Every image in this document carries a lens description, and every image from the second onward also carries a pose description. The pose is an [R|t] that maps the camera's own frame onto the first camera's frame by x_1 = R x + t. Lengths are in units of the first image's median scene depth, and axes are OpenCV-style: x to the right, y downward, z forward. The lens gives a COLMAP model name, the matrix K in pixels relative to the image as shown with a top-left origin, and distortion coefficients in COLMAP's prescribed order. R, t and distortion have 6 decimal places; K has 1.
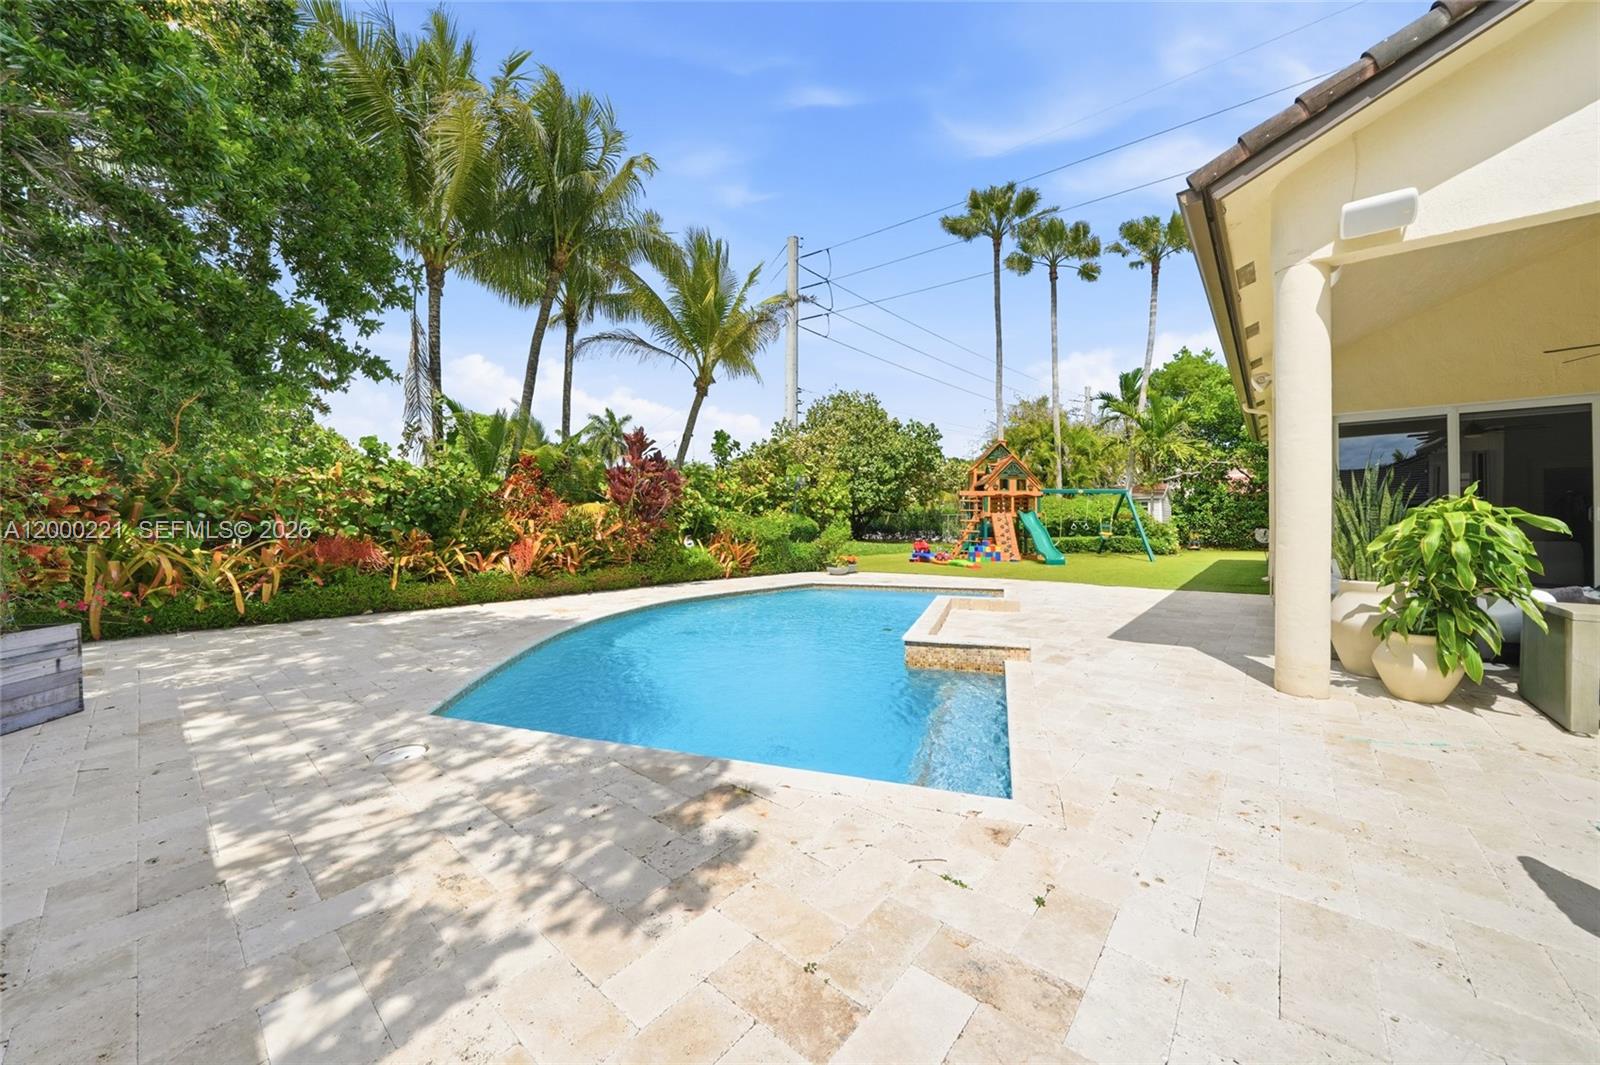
lens RADIAL K [[565.6, 0, 800.0], [0, 565.6, 523.9], [0, 0, 1]] dist [-0.016253, 0.000177]
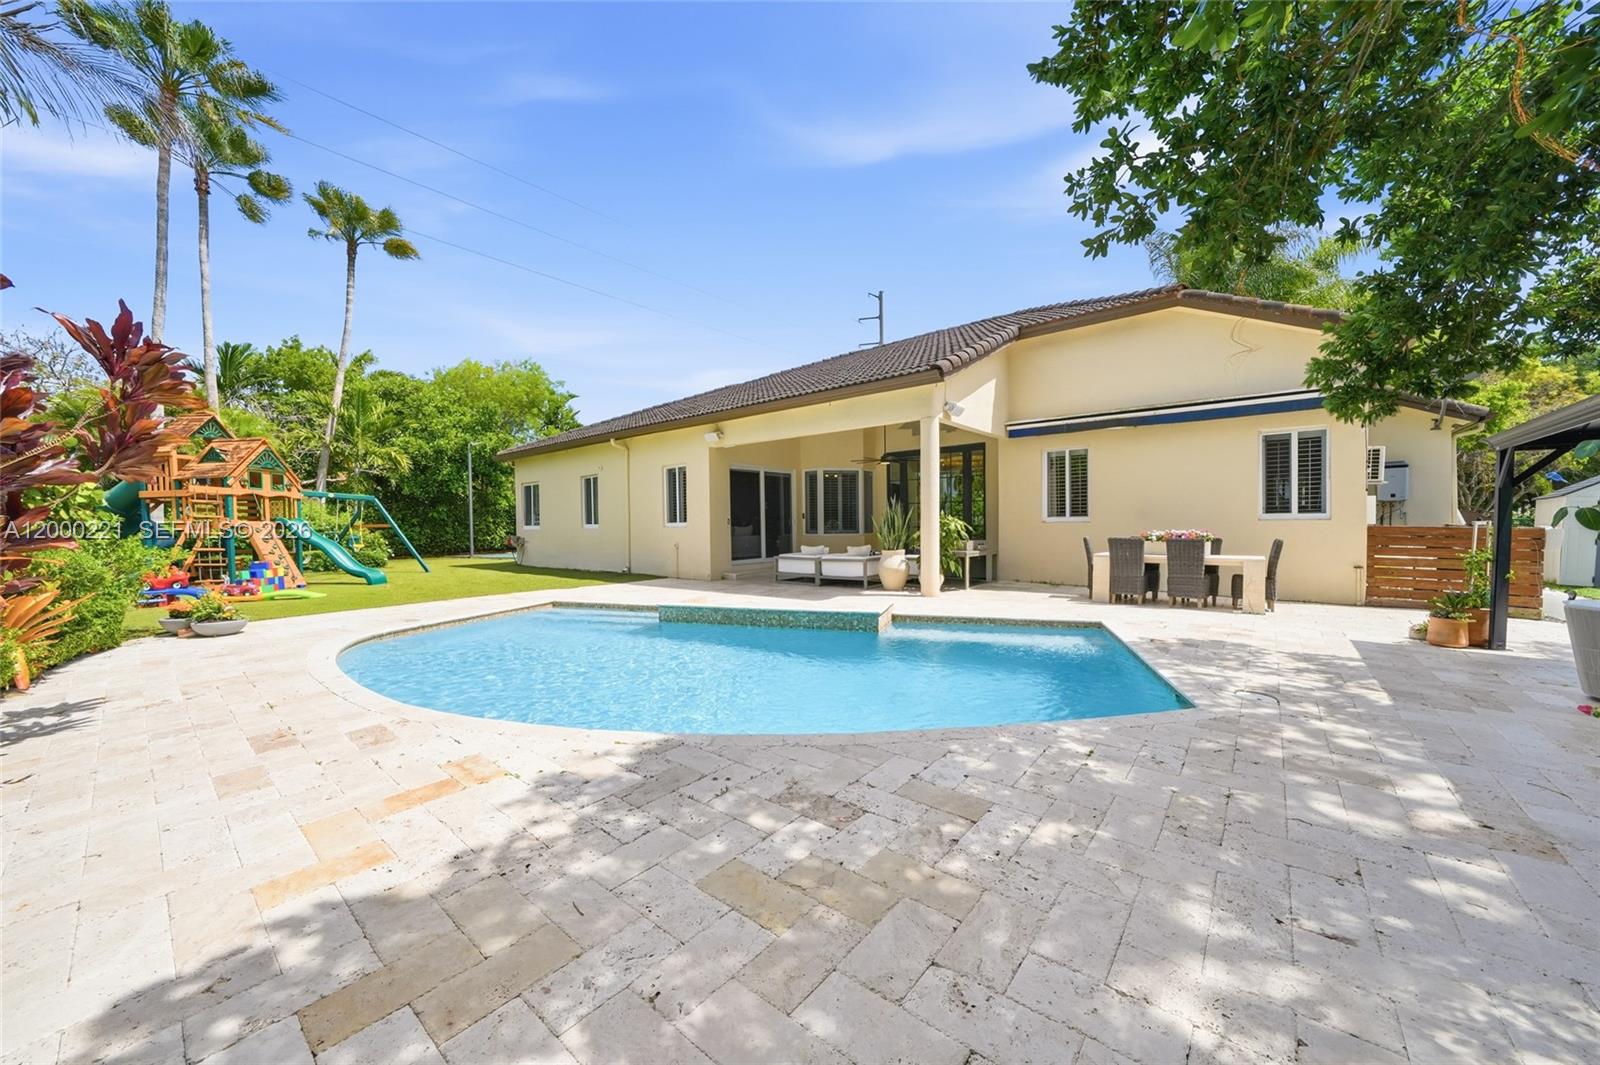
lens RADIAL K [[565.6, 0, 800.0], [0, 565.6, 523.9], [0, 0, 1]] dist [-0.016253, 0.000177]
pose [[-0.023185, 0.000495, 0.999731, -0.337173], [0.019457, 0.999811, -0.000044, -0.002888], [-0.999542, 0.019451, -0.023190, 0.348470]]
